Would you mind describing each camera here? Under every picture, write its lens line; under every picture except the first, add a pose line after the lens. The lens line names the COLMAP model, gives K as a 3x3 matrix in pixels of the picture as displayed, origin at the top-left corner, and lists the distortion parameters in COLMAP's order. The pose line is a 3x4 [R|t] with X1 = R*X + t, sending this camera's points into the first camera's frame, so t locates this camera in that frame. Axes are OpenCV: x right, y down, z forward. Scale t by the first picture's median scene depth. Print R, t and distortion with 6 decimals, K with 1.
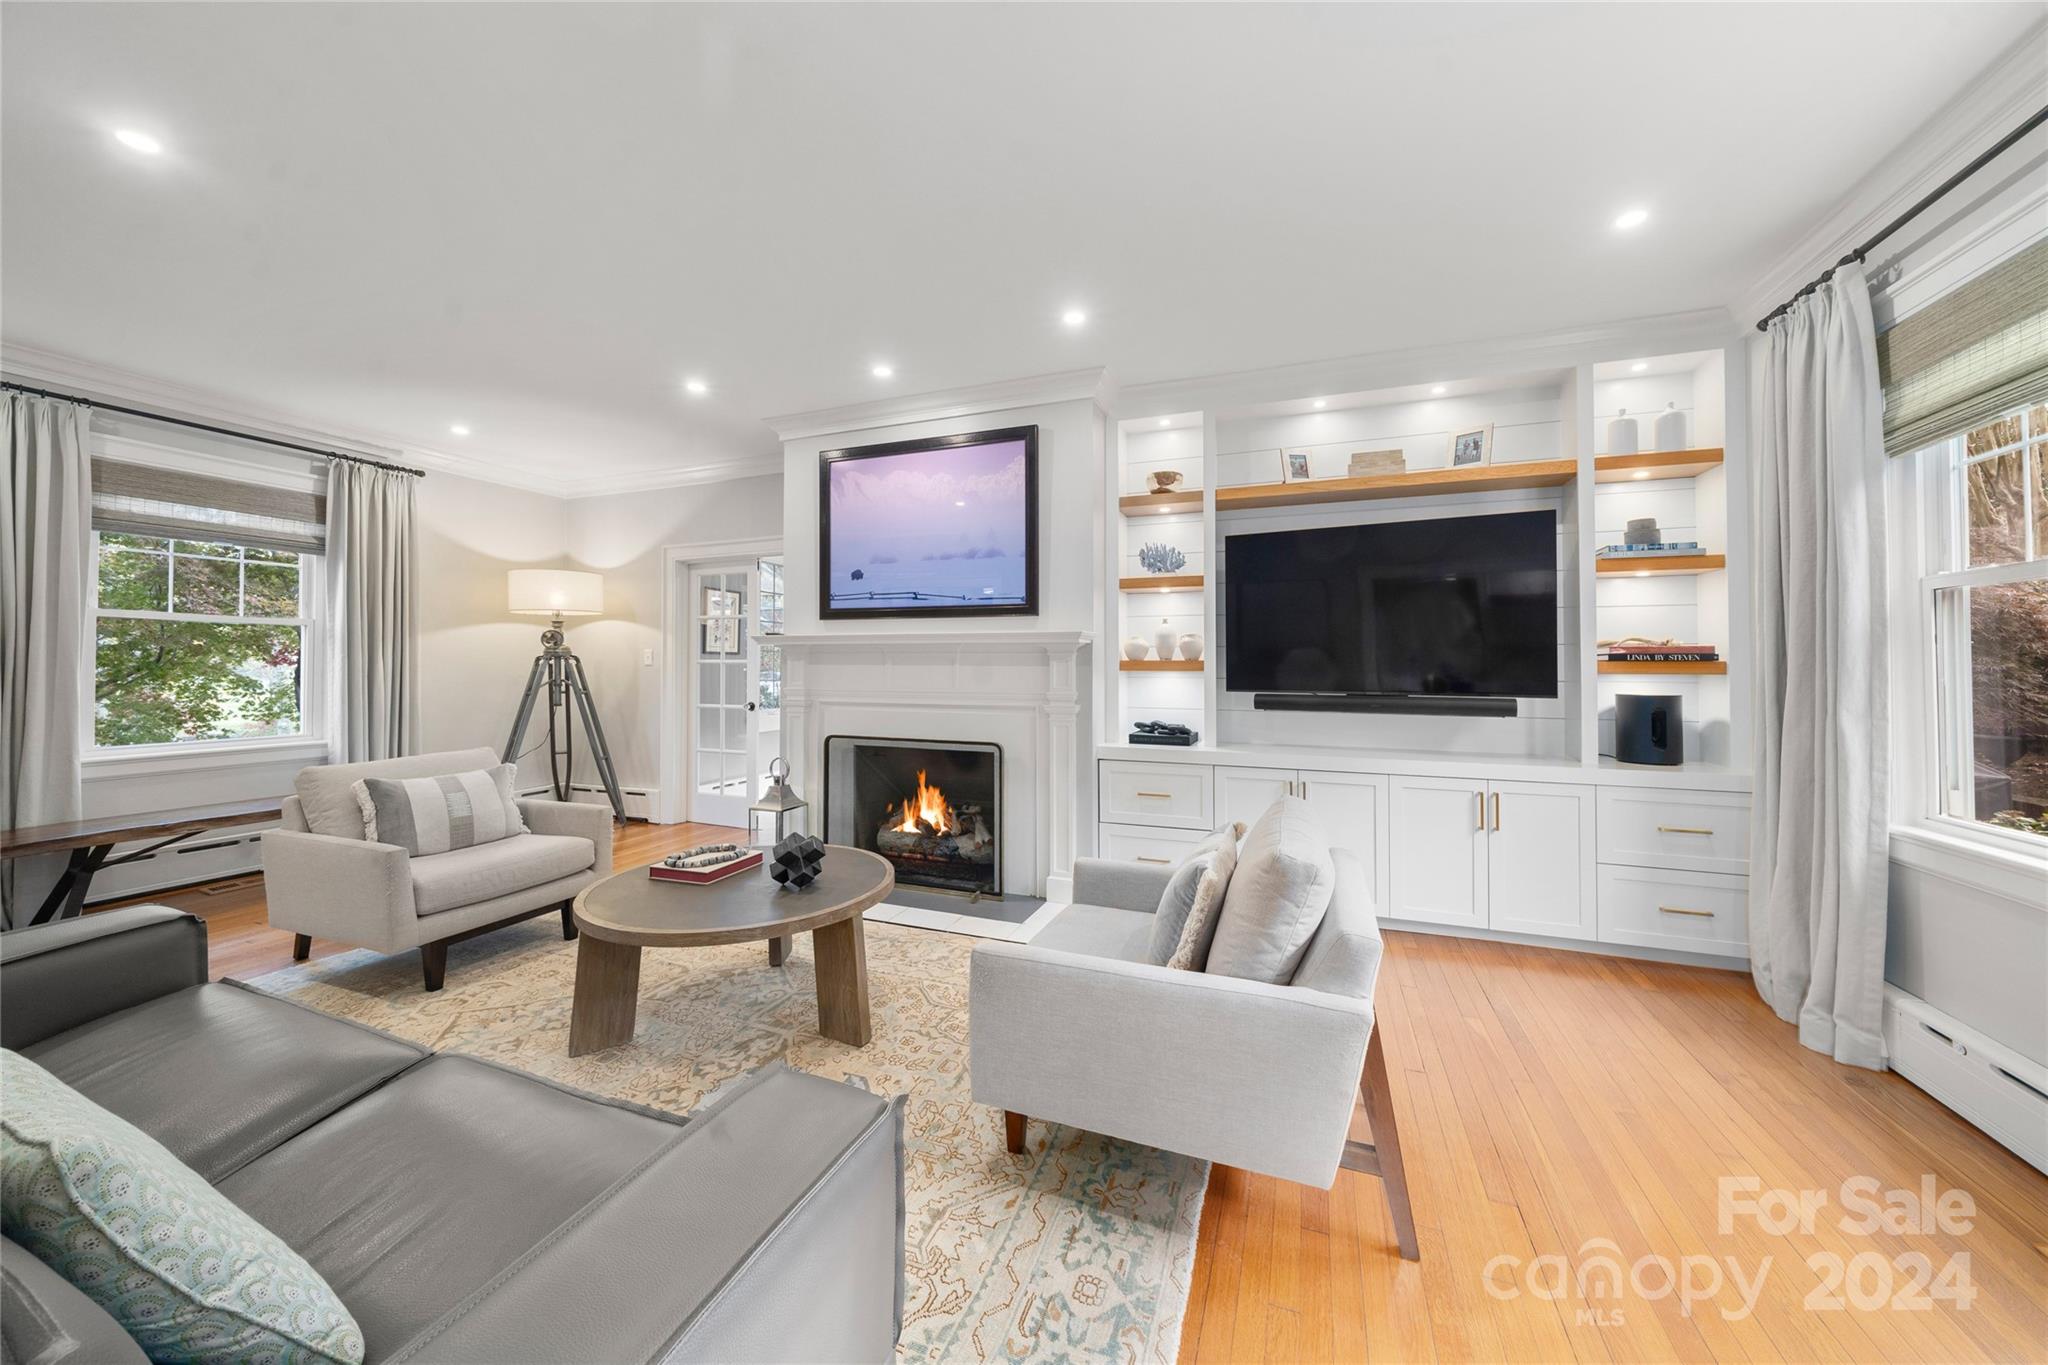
lens RADIAL K [[711.5, 0, 1024.8], [0, 711.5, 653.2], [0, 0, 1]] dist [-0.006985, -0.000110]
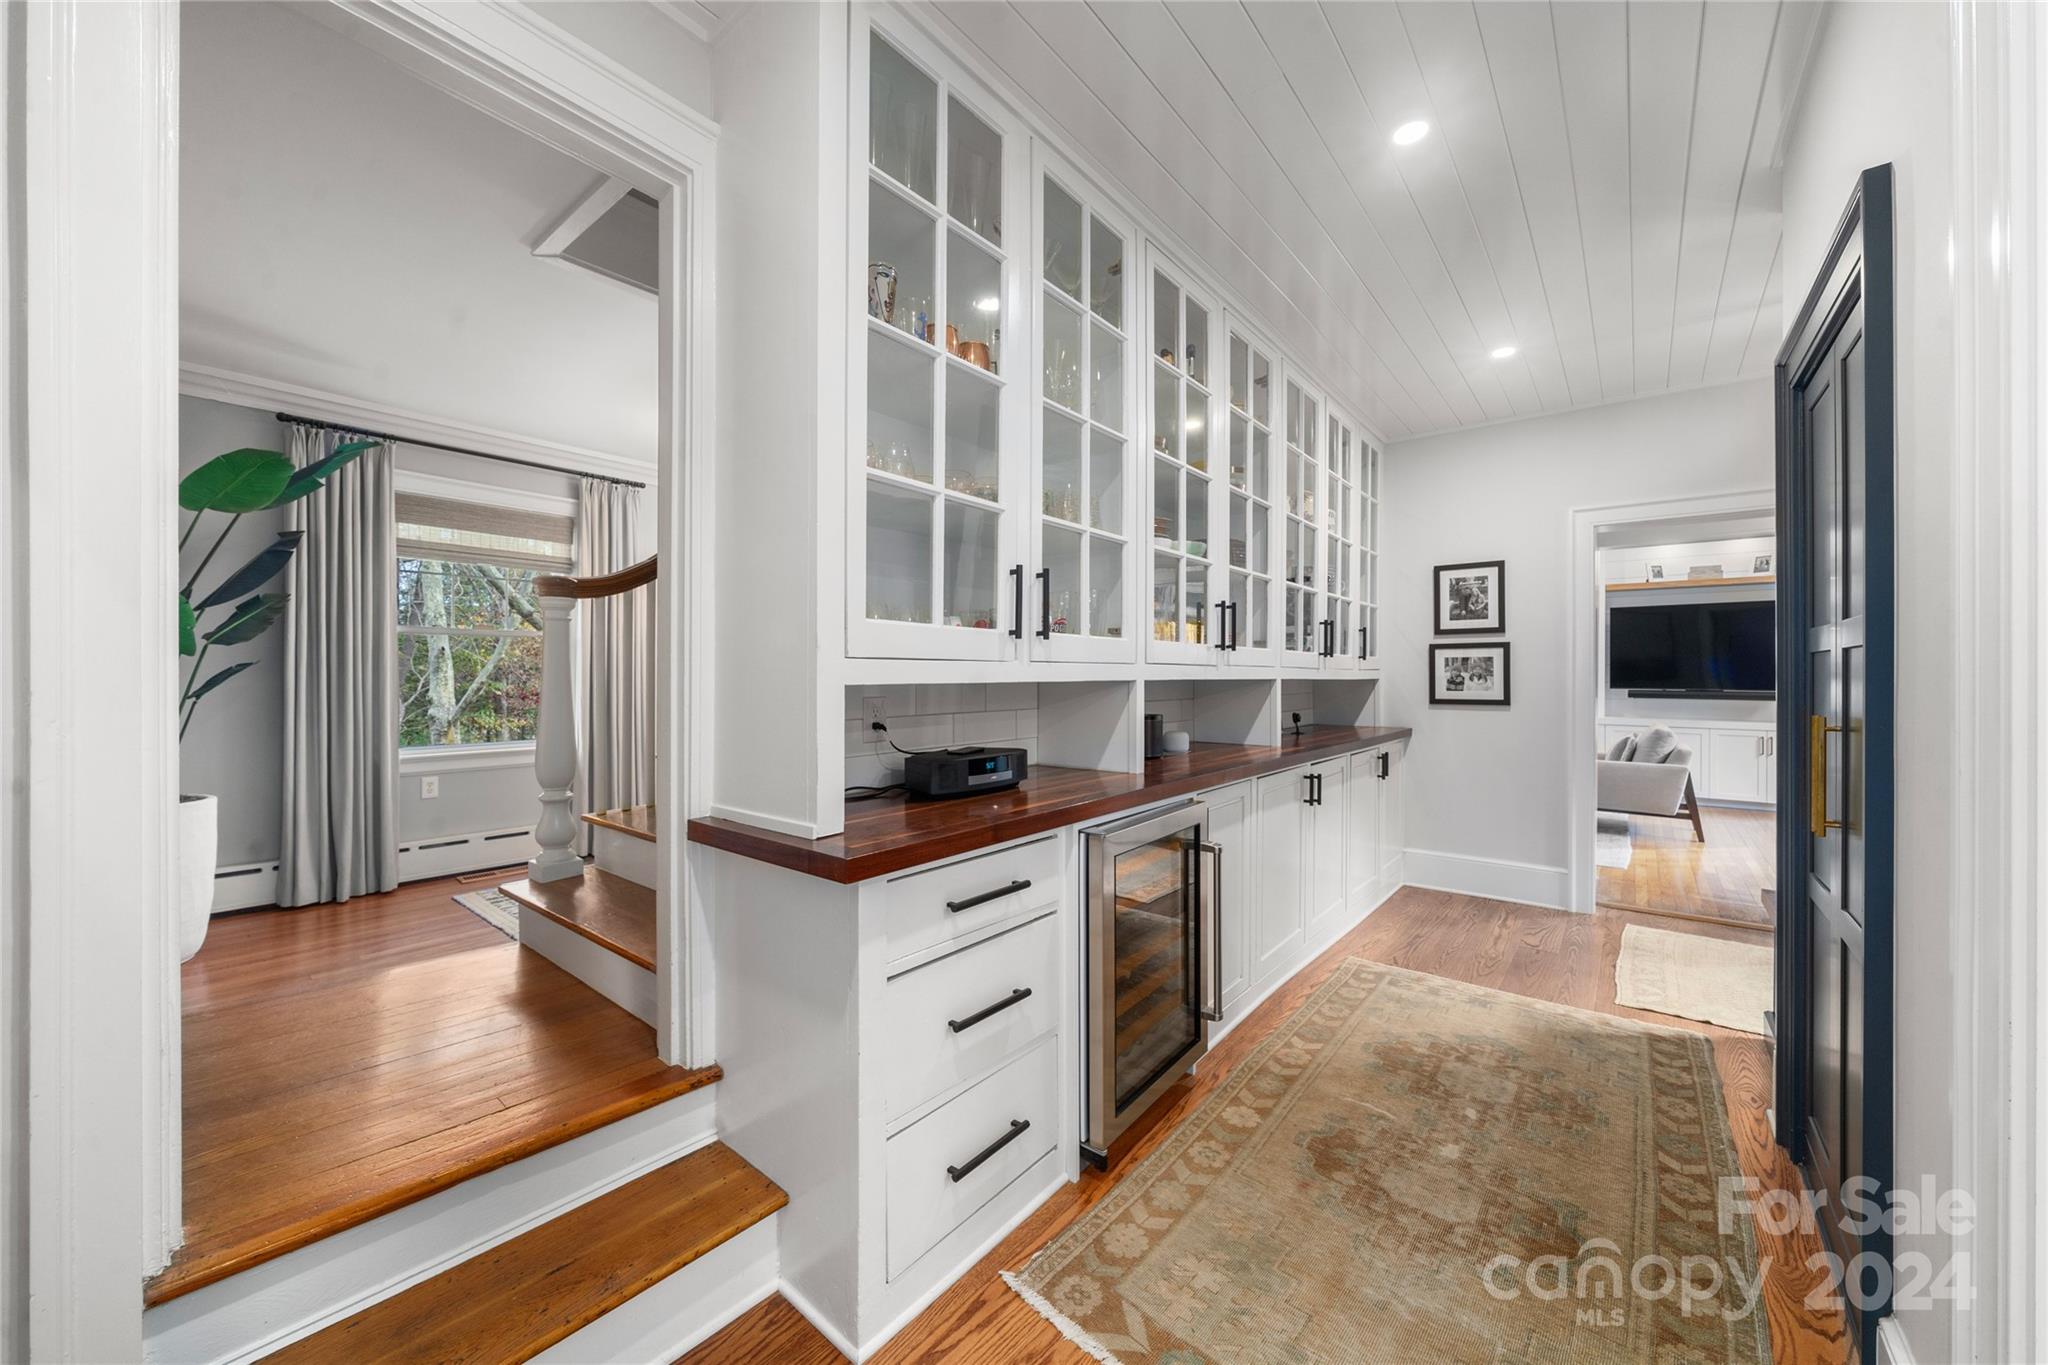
lens RADIAL K [[743.8, 0, 1035.4], [0, 743.8, 678.0], [0, 0, 1]] dist [-0.001973, -0.000207]
pose [[0.955672, 0.005707, -0.294379, -0.615121], [-0.000123, 0.999820, 0.018983, -0.013546], [0.294434, -0.018105, 0.955500, -1.391869]]
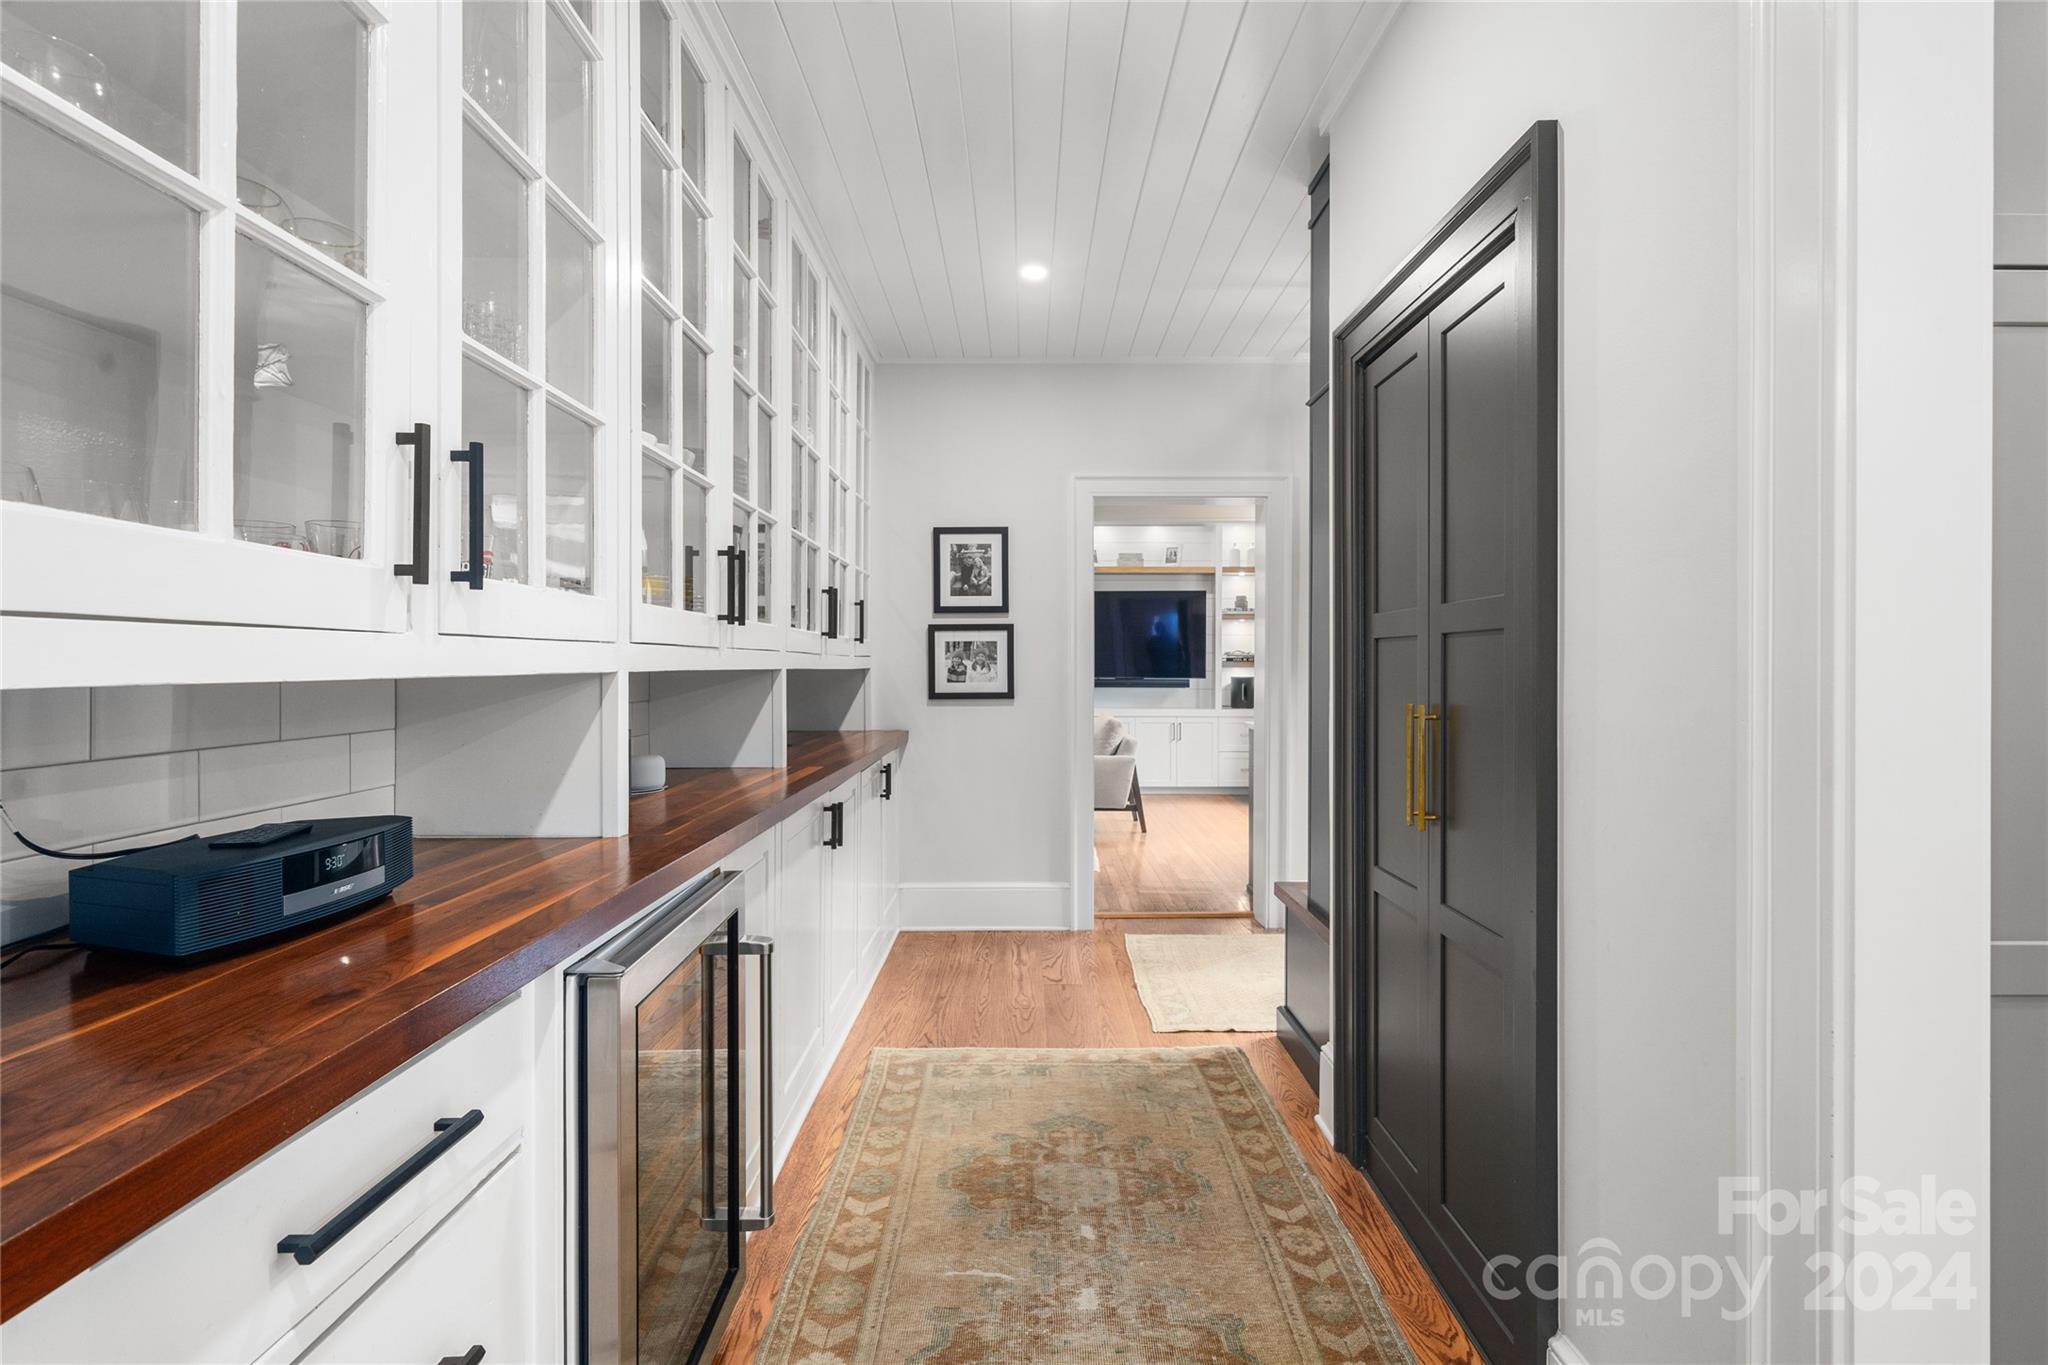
lens RADIAL K [[973.3, 0, 1016.2], [0, 973.3, 668.4], [0, 0, 1]] dist [0.003237, -0.000657]
pose [[0.932100, 0.000386, 0.362202, -0.705369], [-0.006780, 0.999843, 0.016382, -0.010408], [-0.362138, -0.017725, 0.931956, -1.273990]]
